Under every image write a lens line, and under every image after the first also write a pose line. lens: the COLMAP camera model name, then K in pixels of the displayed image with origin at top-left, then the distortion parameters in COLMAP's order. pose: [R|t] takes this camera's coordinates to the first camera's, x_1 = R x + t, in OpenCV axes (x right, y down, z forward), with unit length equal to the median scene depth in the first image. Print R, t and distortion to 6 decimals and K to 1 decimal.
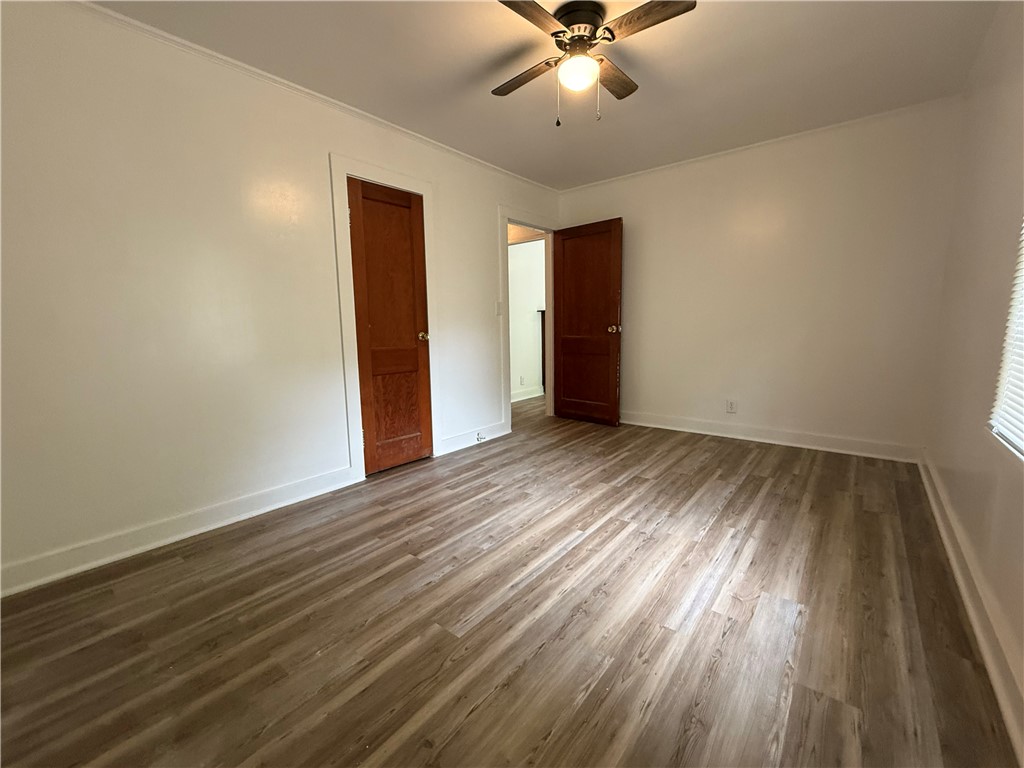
lens RADIAL K [[421.5, 0, 511.5], [0, 421.5, 385.9], [0, 0, 1]] dist [0.001324, 0.000026]
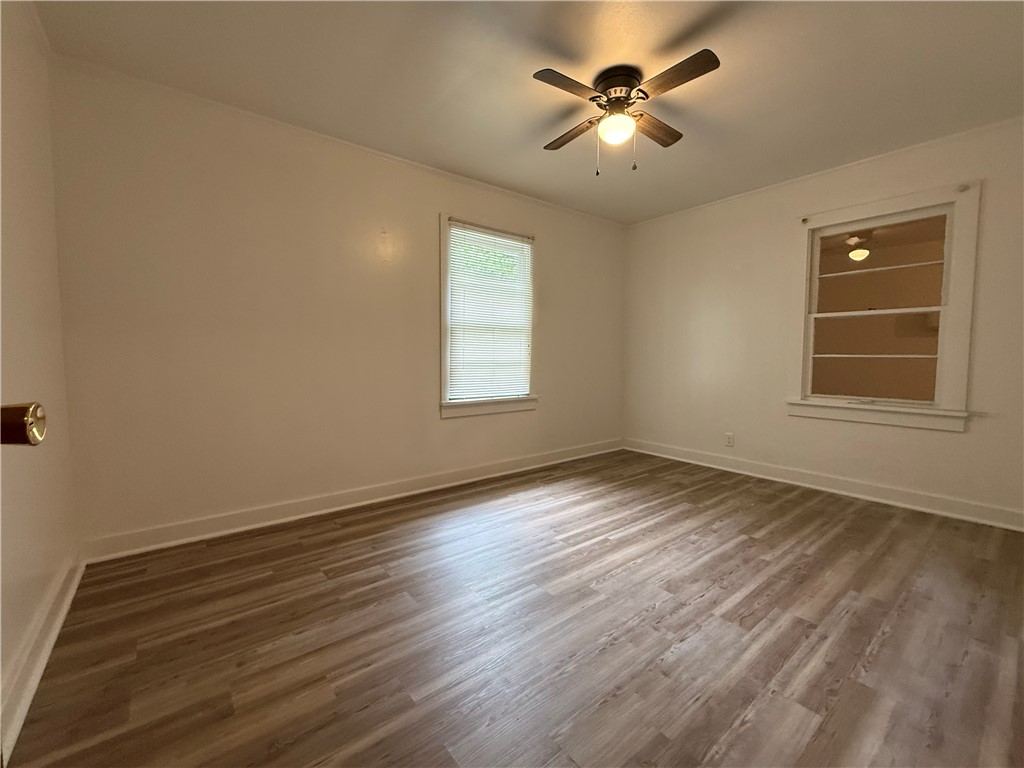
lens RADIAL K [[421.5, 0, 514.5], [0, 421.5, 385.8], [0, 0, 1]] dist [0.001324, 0.000026]
pose [[-0.976569, 0.003428, 0.215178, 0.172377], [0.050619, 0.975480, 0.214187, -0.313953], [-0.209167, 0.220061, -0.952797, 2.097233]]
